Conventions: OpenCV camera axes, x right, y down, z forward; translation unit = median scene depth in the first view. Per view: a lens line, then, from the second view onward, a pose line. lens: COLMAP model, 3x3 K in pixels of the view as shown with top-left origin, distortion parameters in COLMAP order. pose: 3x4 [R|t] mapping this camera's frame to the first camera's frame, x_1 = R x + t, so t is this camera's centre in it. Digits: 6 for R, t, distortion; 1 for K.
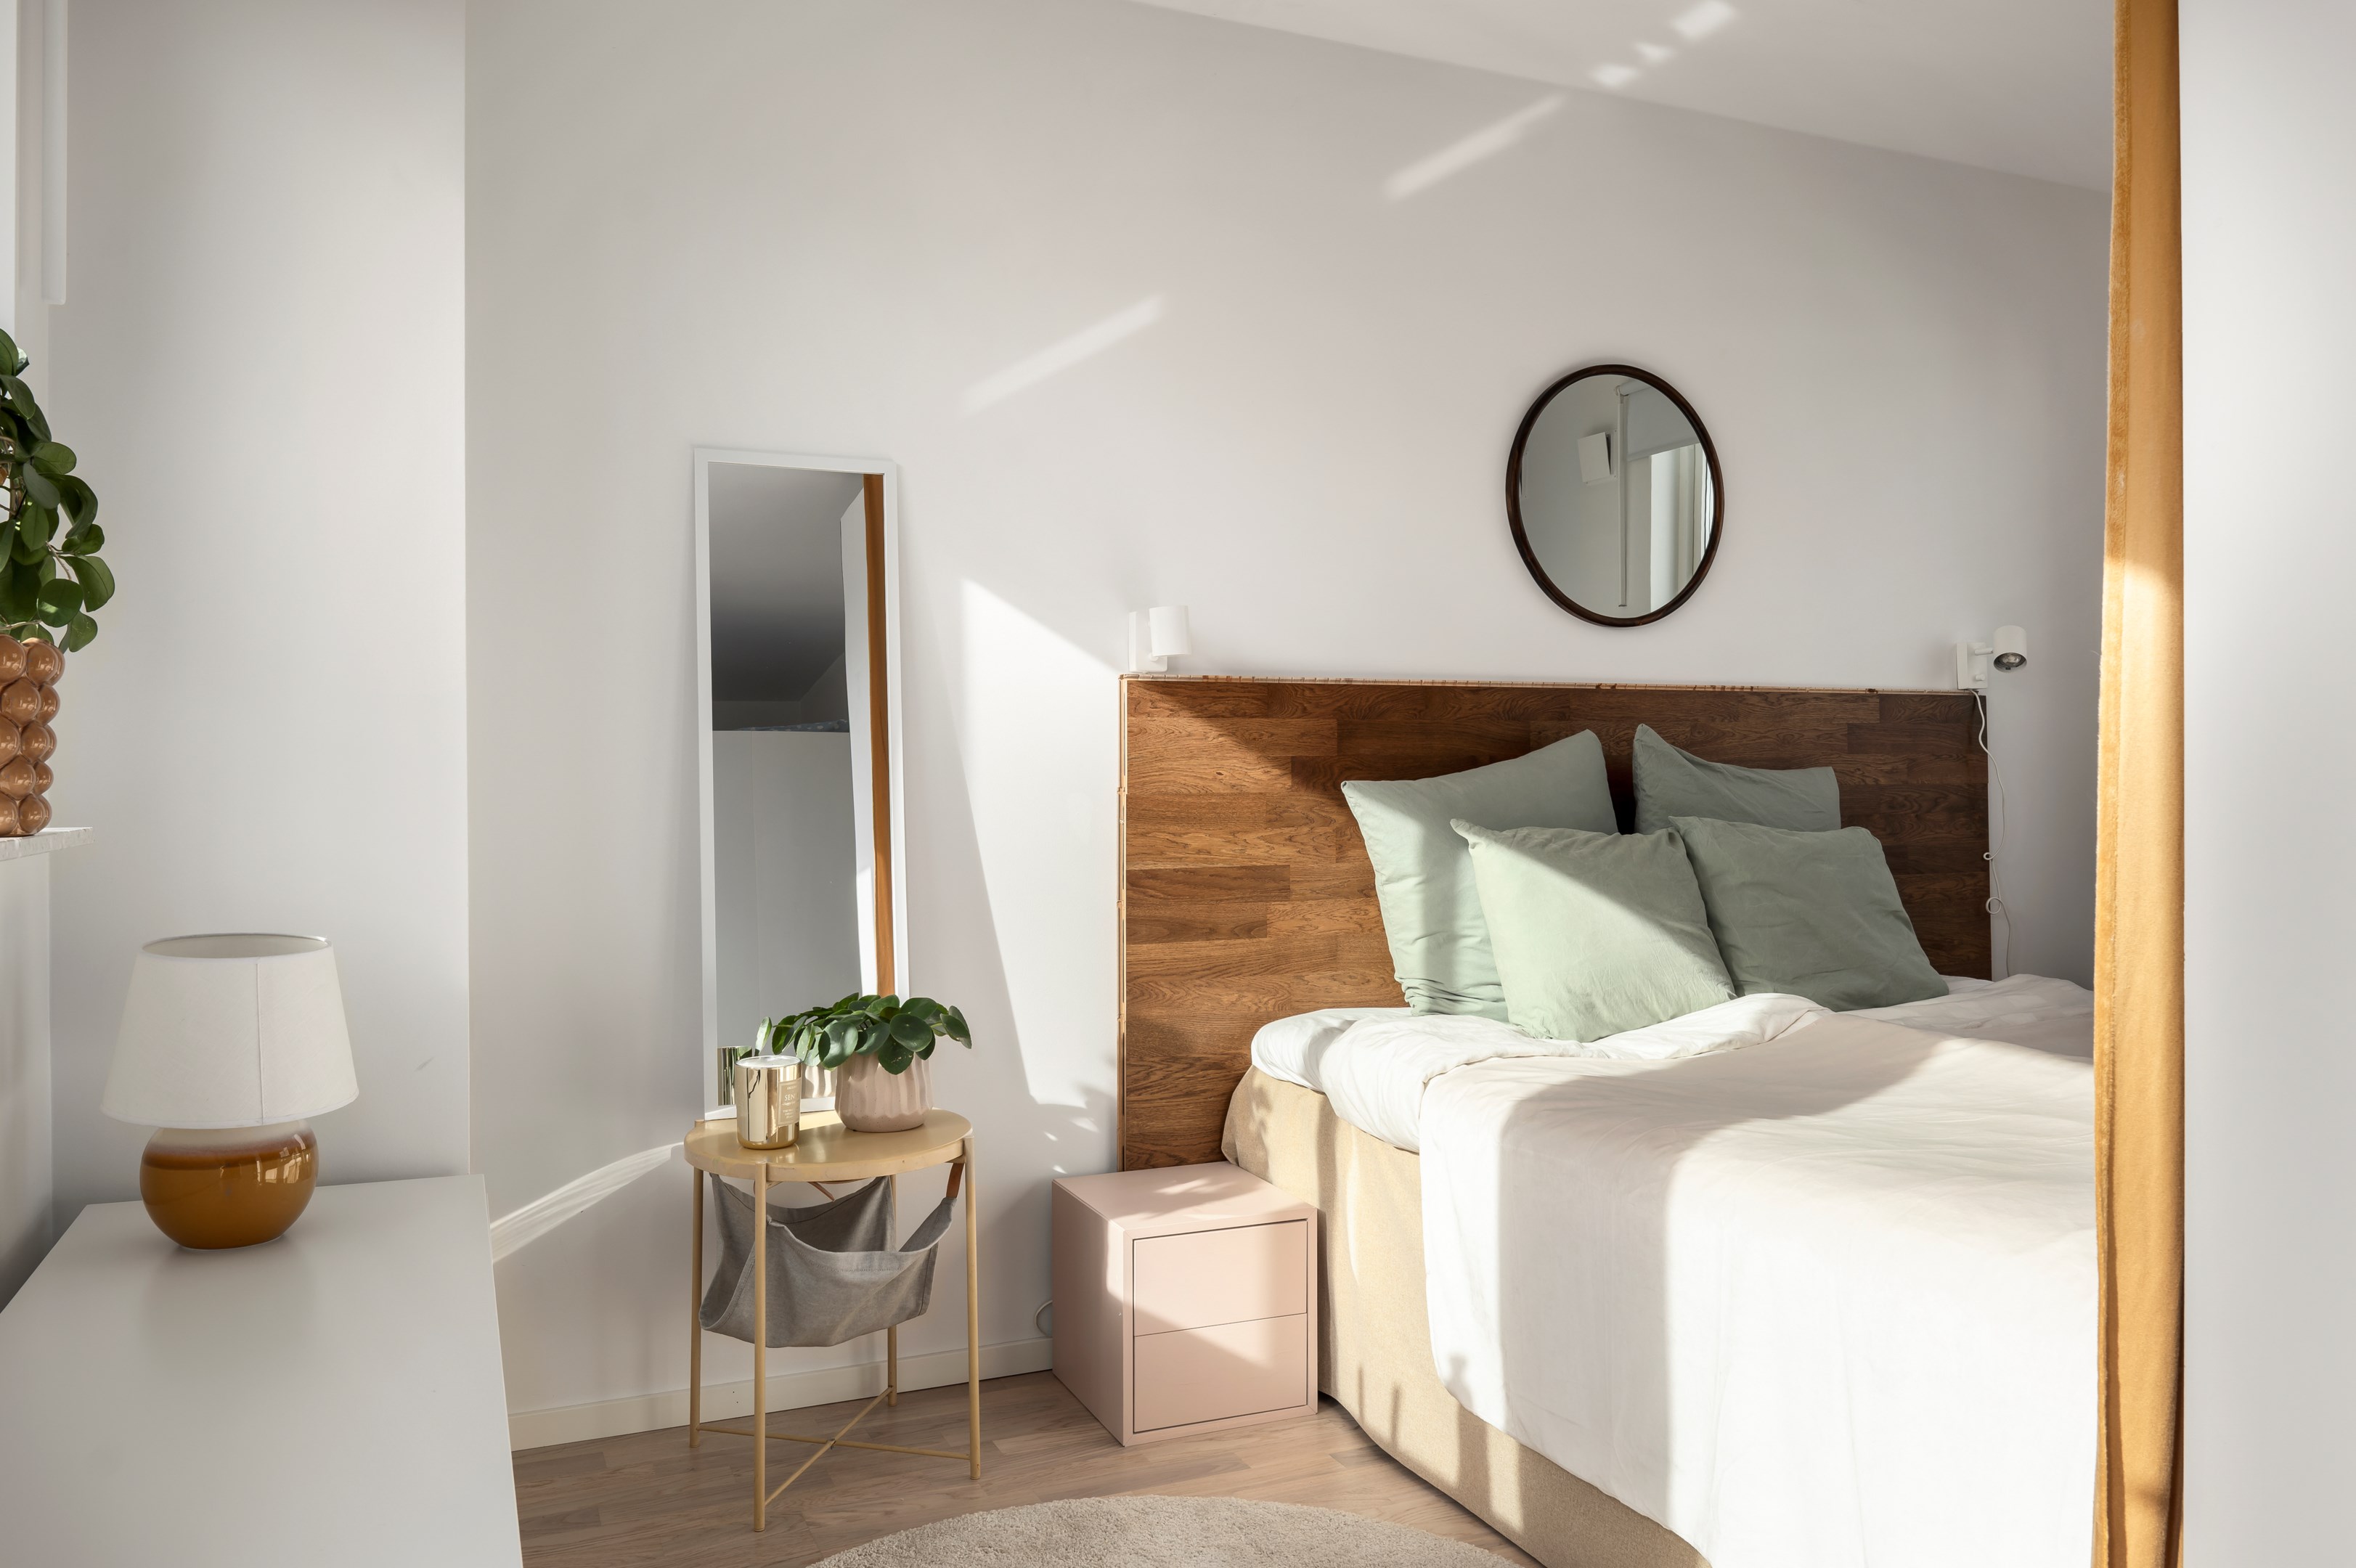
lens RADIAL K [[1695.1, 0, 1178.0], [0, 1695.1, 784.0], [0, 0, 1]] dist [0.014366, -0.054104]
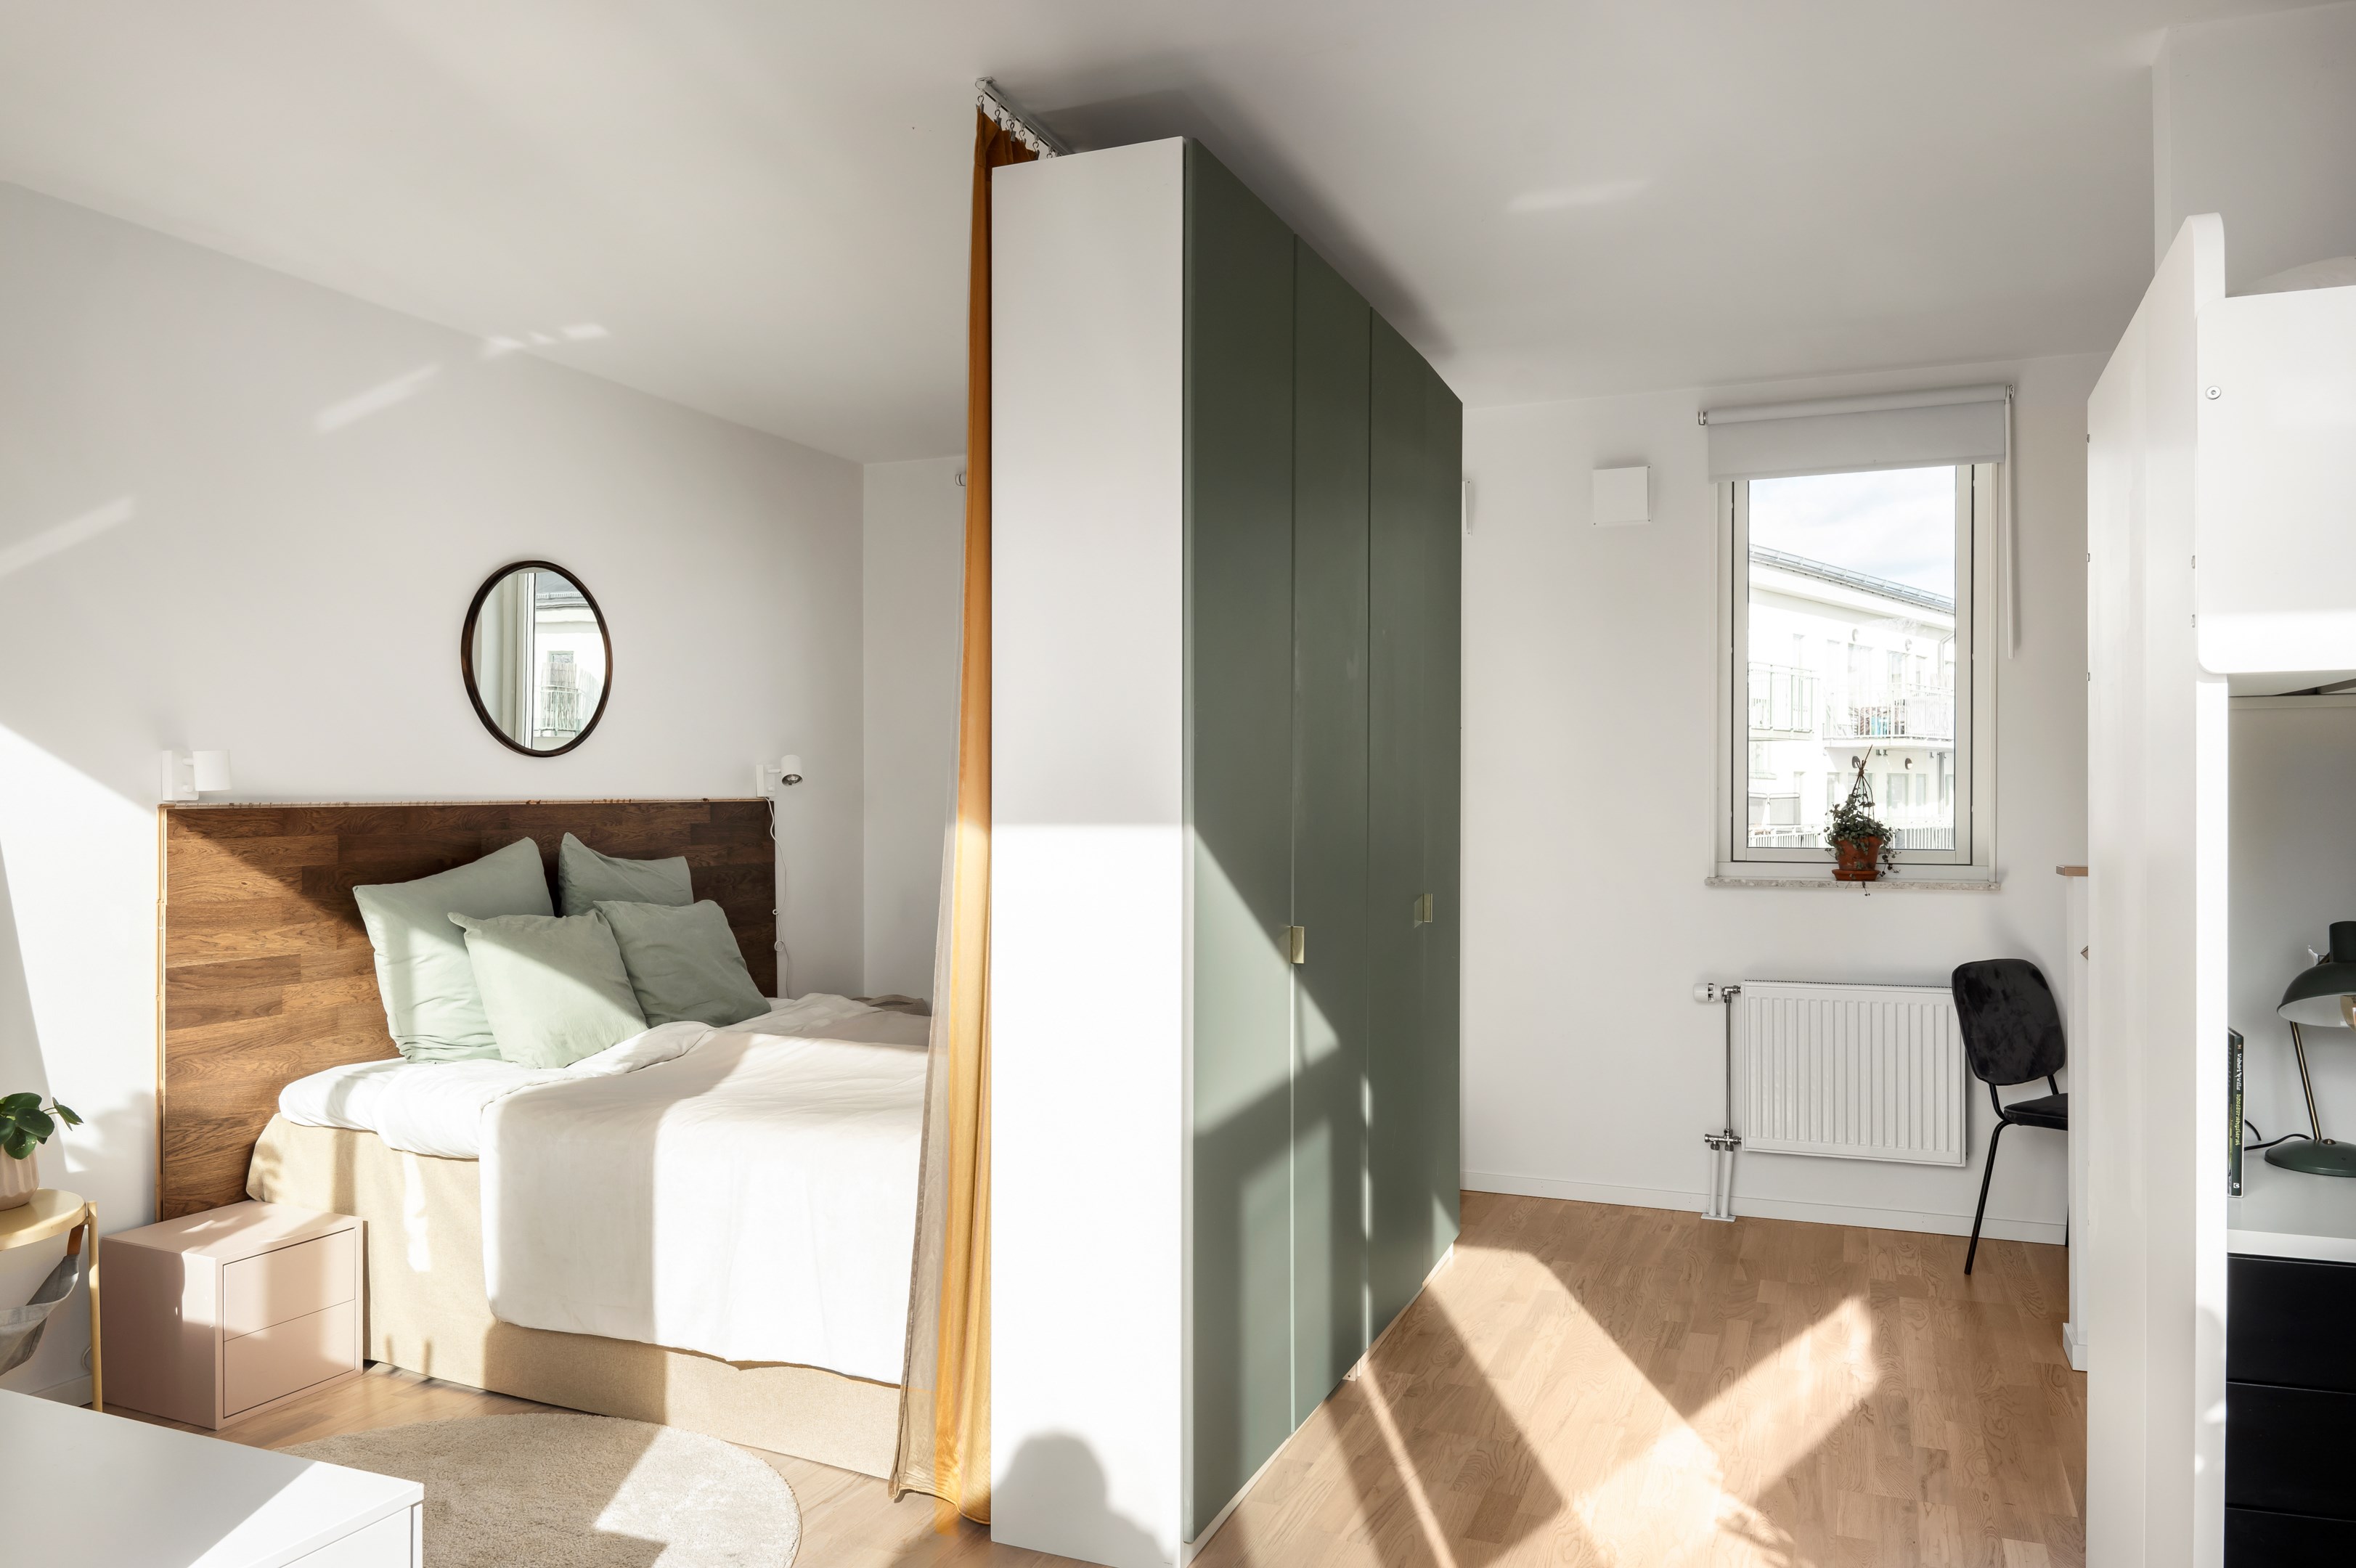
lens RADIAL K [[1627.1, 0, 1178.0], [0, 1627.1, 784.0], [0, 0, 1]] dist [-0.003147, -0.004945]
pose [[0.724181, 0.006422, 0.689580, -0.291775], [0.003344, 0.999912, -0.012824, -0.059647], [-0.689602, 0.011593, 0.724096, -0.308850]]
